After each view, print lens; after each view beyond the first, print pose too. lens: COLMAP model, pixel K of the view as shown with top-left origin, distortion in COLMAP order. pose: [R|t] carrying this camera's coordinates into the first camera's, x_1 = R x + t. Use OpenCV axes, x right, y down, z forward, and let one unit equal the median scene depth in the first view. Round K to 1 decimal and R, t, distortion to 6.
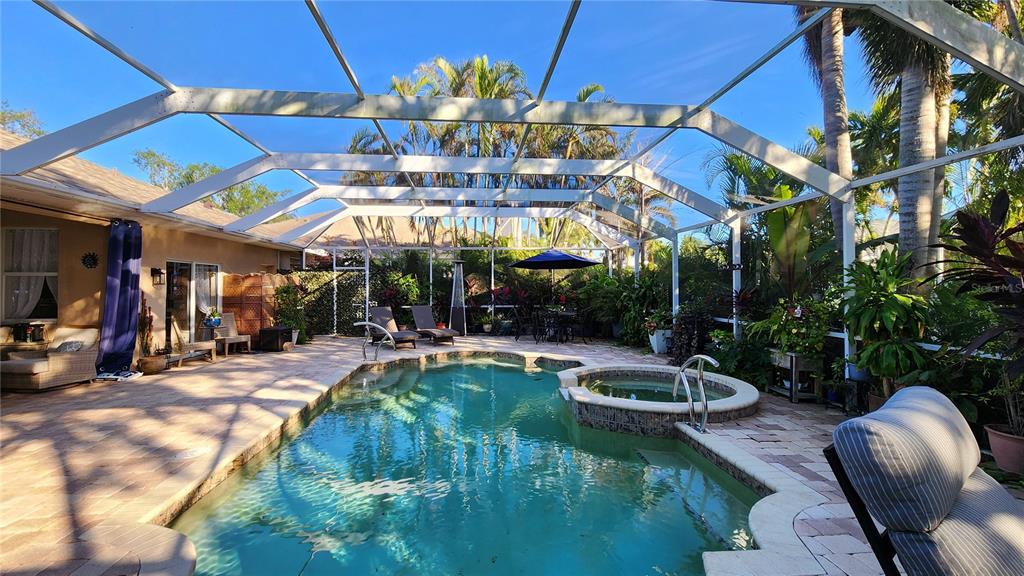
lens RADIAL K [[415.0, 0, 512.0], [0, 415.0, 288.0], [0, 0, 1]] dist [0.035173, 0.000080]
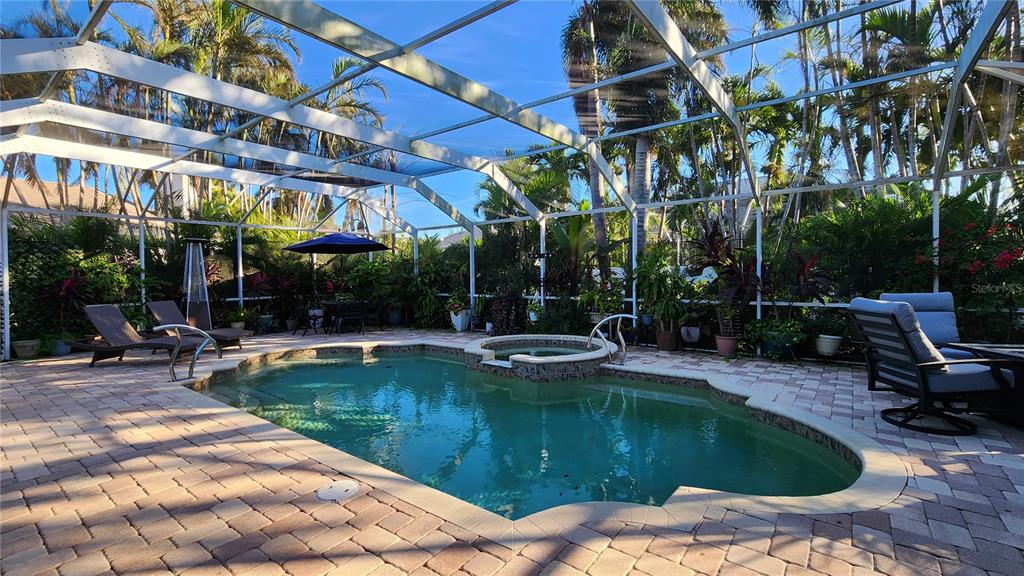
lens RADIAL K [[445.6, 0, 505.7], [0, 445.6, 279.0], [0, 0, 1]] dist [-0.000183, 0.017392]
pose [[0.699880, -0.008645, 0.714208, -0.353914], [0.006764, 0.999962, 0.005475, 0.009338], [-0.714228, 0.000999, 0.699912, 0.070006]]
